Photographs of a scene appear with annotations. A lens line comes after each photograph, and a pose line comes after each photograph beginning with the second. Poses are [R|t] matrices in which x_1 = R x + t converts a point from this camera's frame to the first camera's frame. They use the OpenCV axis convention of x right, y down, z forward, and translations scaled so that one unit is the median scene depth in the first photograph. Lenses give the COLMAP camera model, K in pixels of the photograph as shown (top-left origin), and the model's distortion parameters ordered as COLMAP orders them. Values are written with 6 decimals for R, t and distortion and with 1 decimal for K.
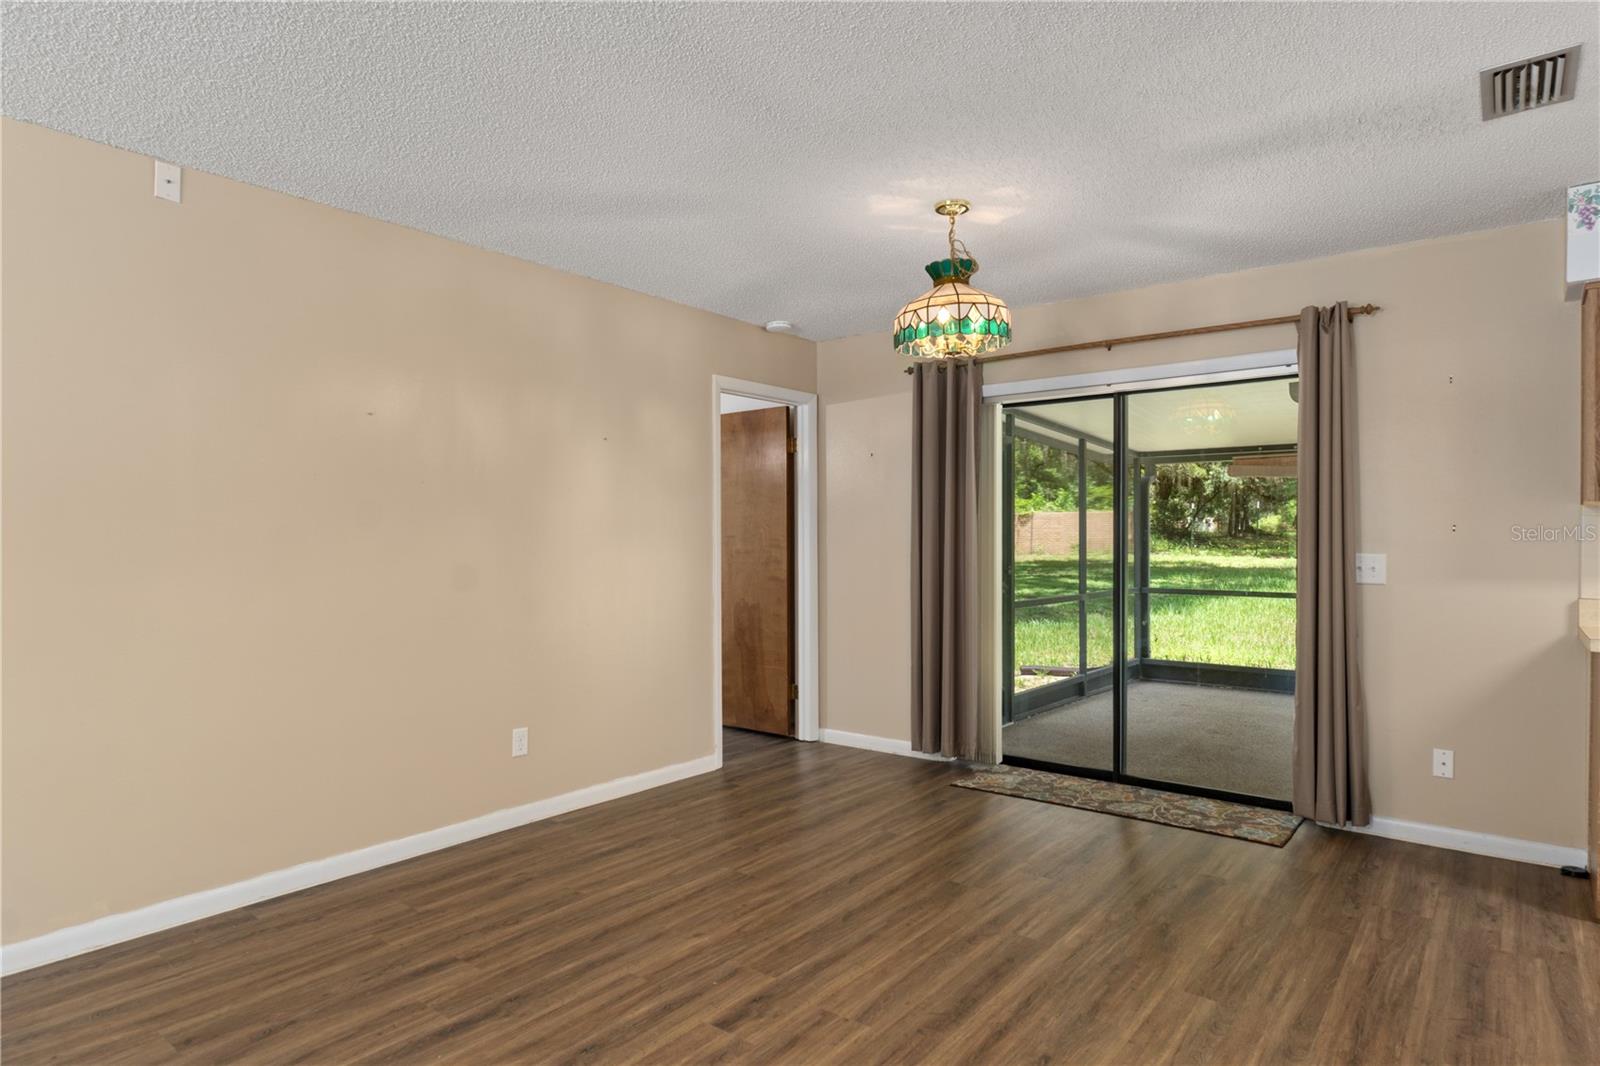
lens RADIAL K [[885.8, 0, 826.6], [0, 885.8, 554.4], [0, 0, 1]] dist [0.001637, -0.003040]
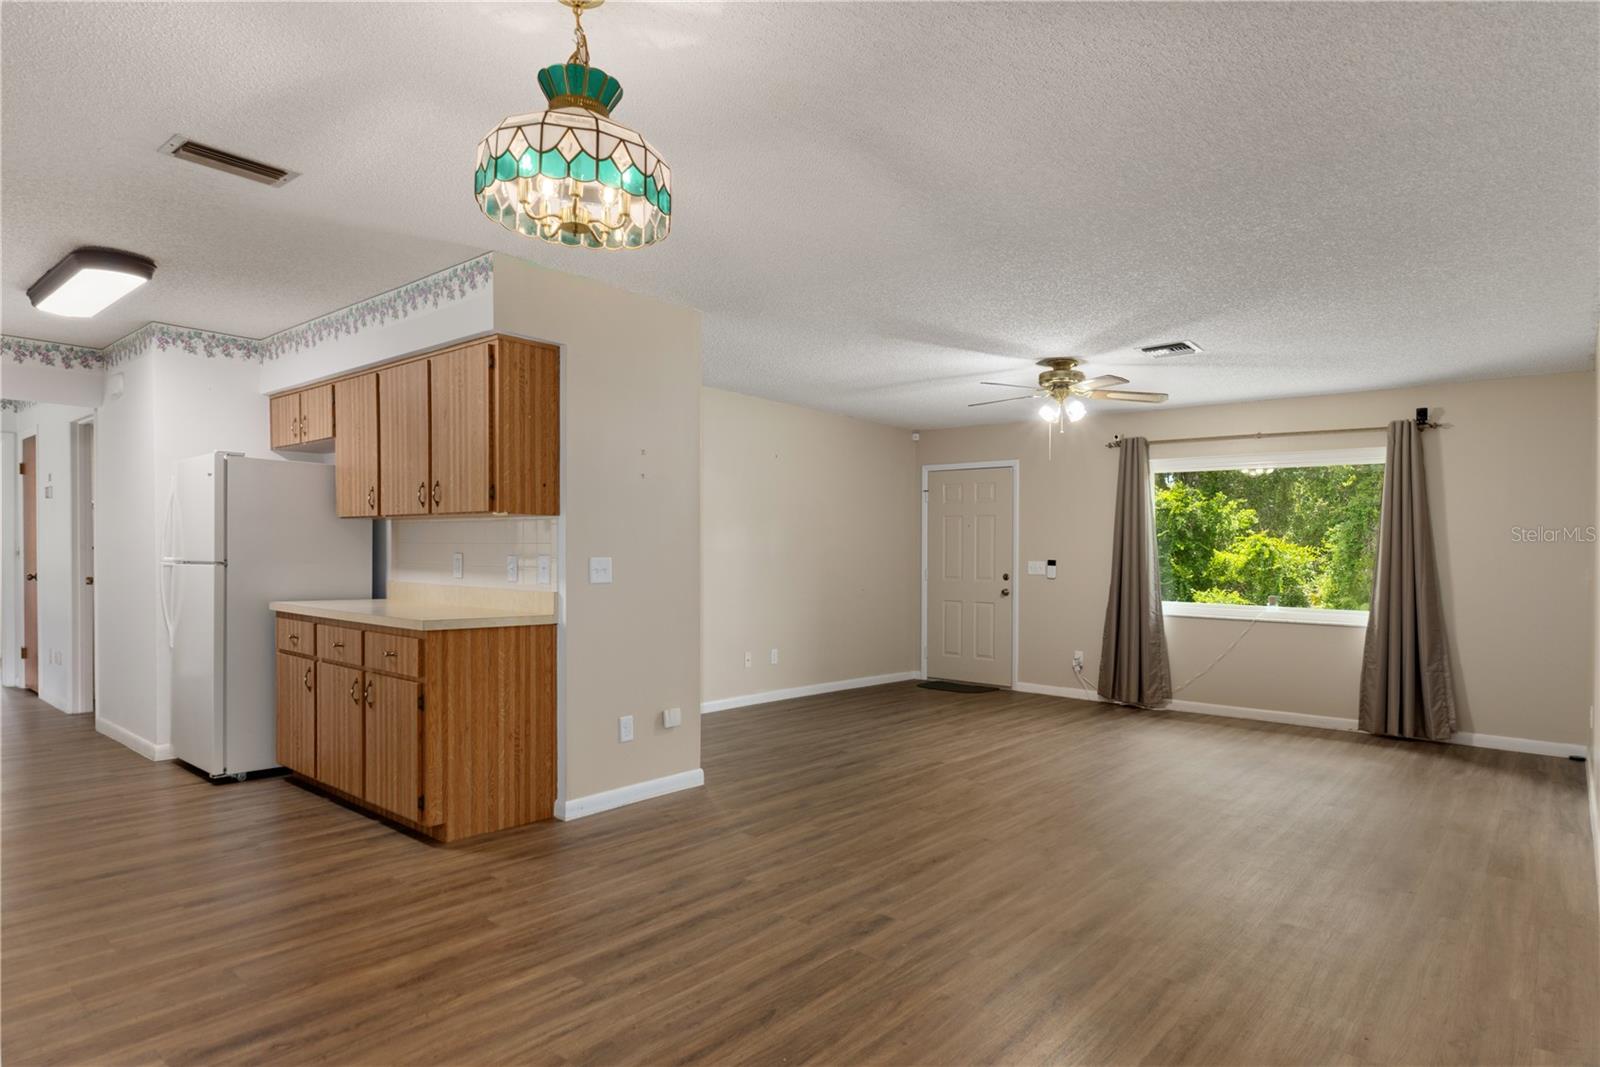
lens RADIAL K [[885.8, 0, 816.2], [0, 885.8, 560.8], [0, 0, 1]] dist [0.001637, -0.003040]
pose [[-0.999205, -0.014361, 0.037182, -0.025877], [-0.013501, 0.999638, 0.023286, -0.011061], [-0.037503, 0.022766, -0.999037, 1.075228]]
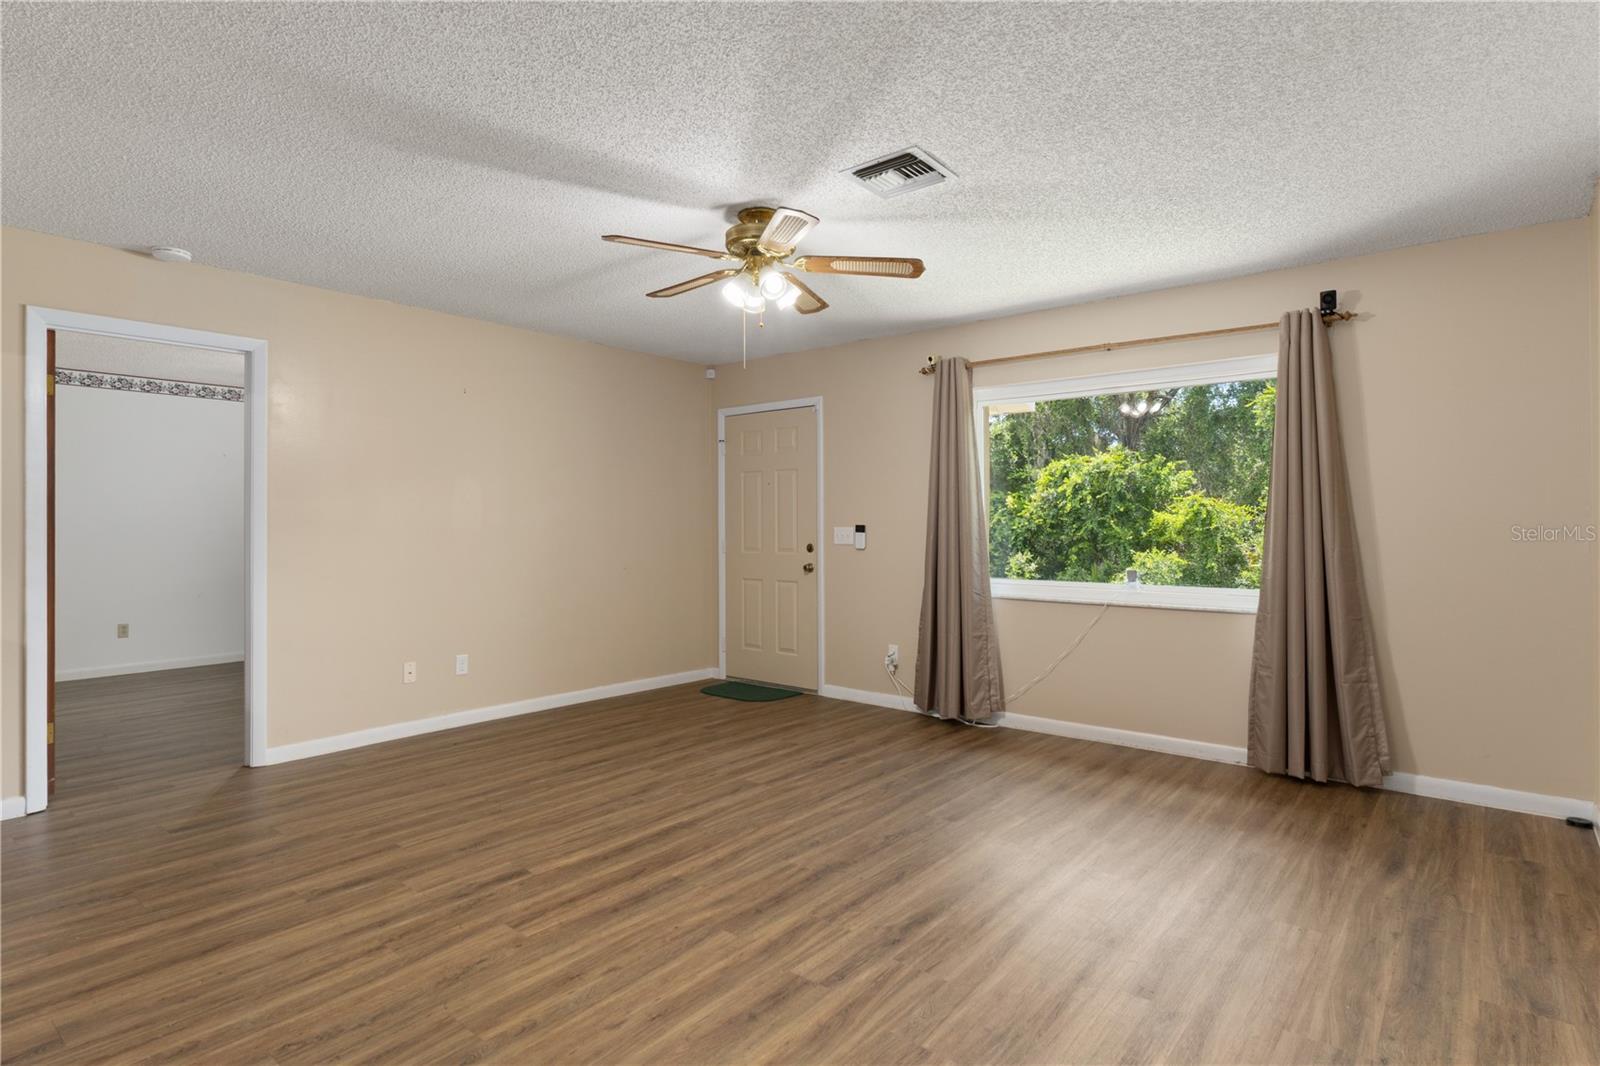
lens RADIAL K [[826.3, 0, 807.4], [0, 826.3, 522.6], [0, 0, 1]] dist [0.000761, 0.000550]
pose [[-0.999632, 0.004609, 0.026728, -0.365495], [0.005045, 0.999855, 0.016292, -0.002861], [-0.026650, 0.016421, -0.999510, 0.577340]]
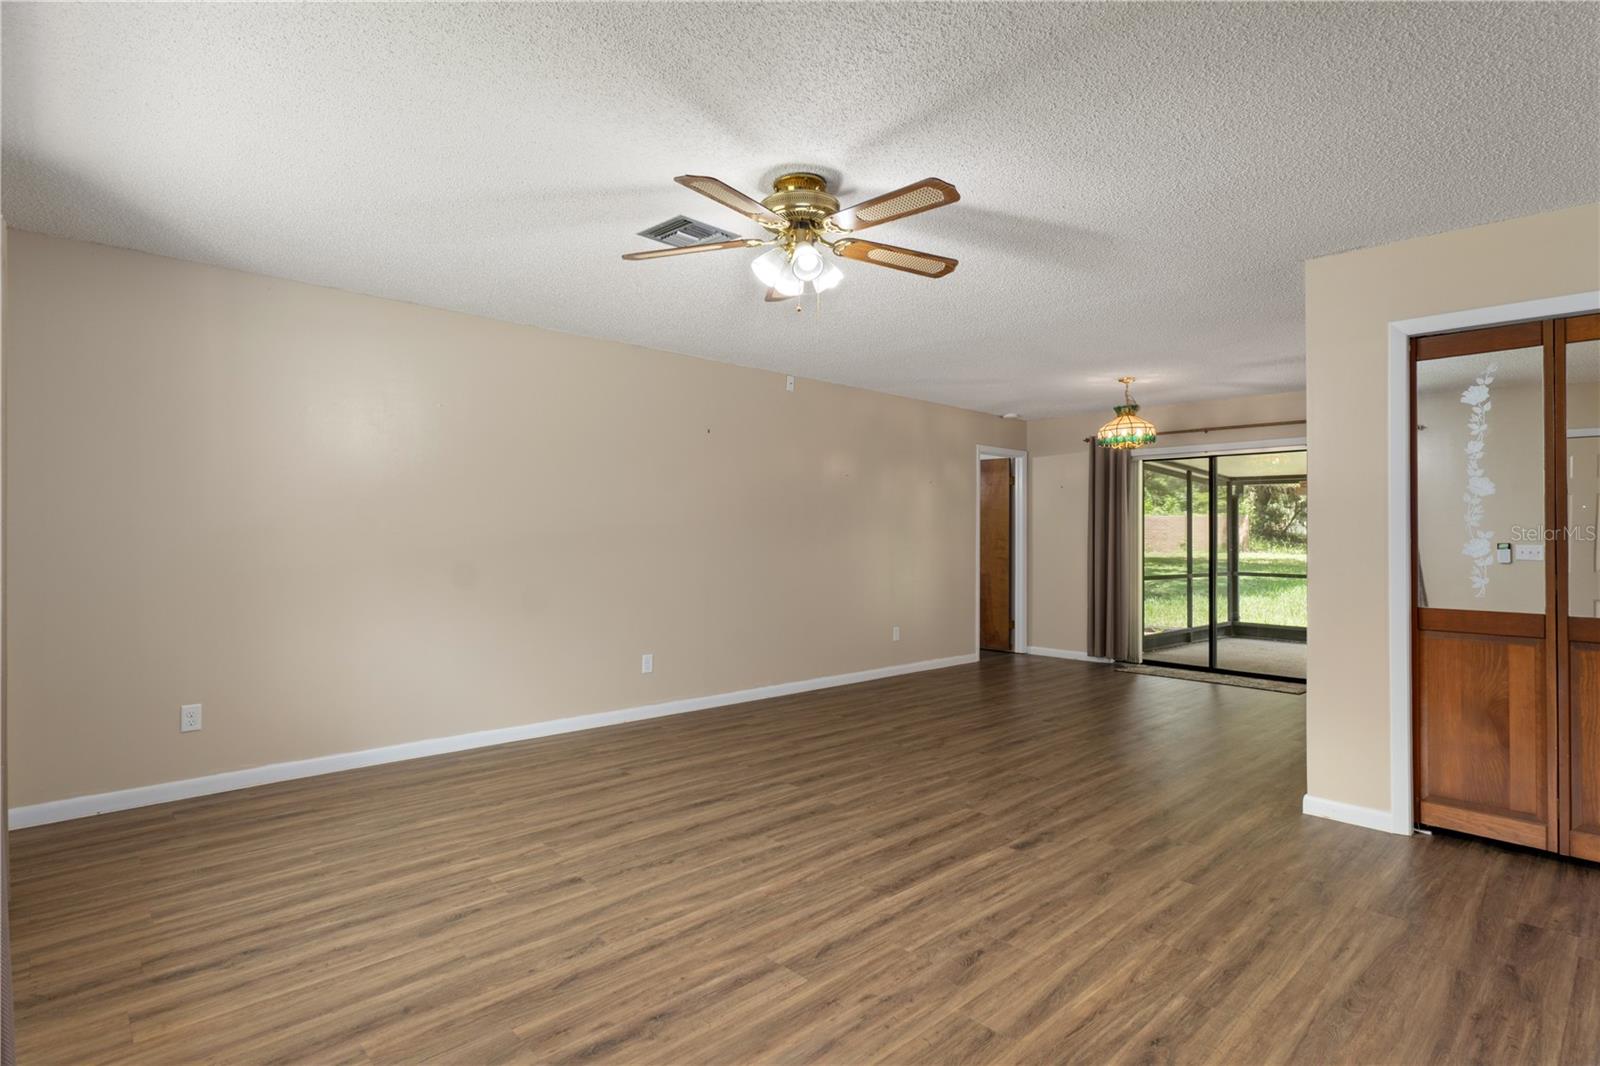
lens RADIAL K [[826.3, 0, 808.8], [0, 826.3, 529.3], [0, 0, 1]] dist [0.000761, 0.000550]
pose [[0.989084, 0.008481, -0.147107, -0.212676], [-0.012412, 0.999589, -0.025826, 0.019343], [0.146828, 0.027370, 0.988783, -0.711362]]
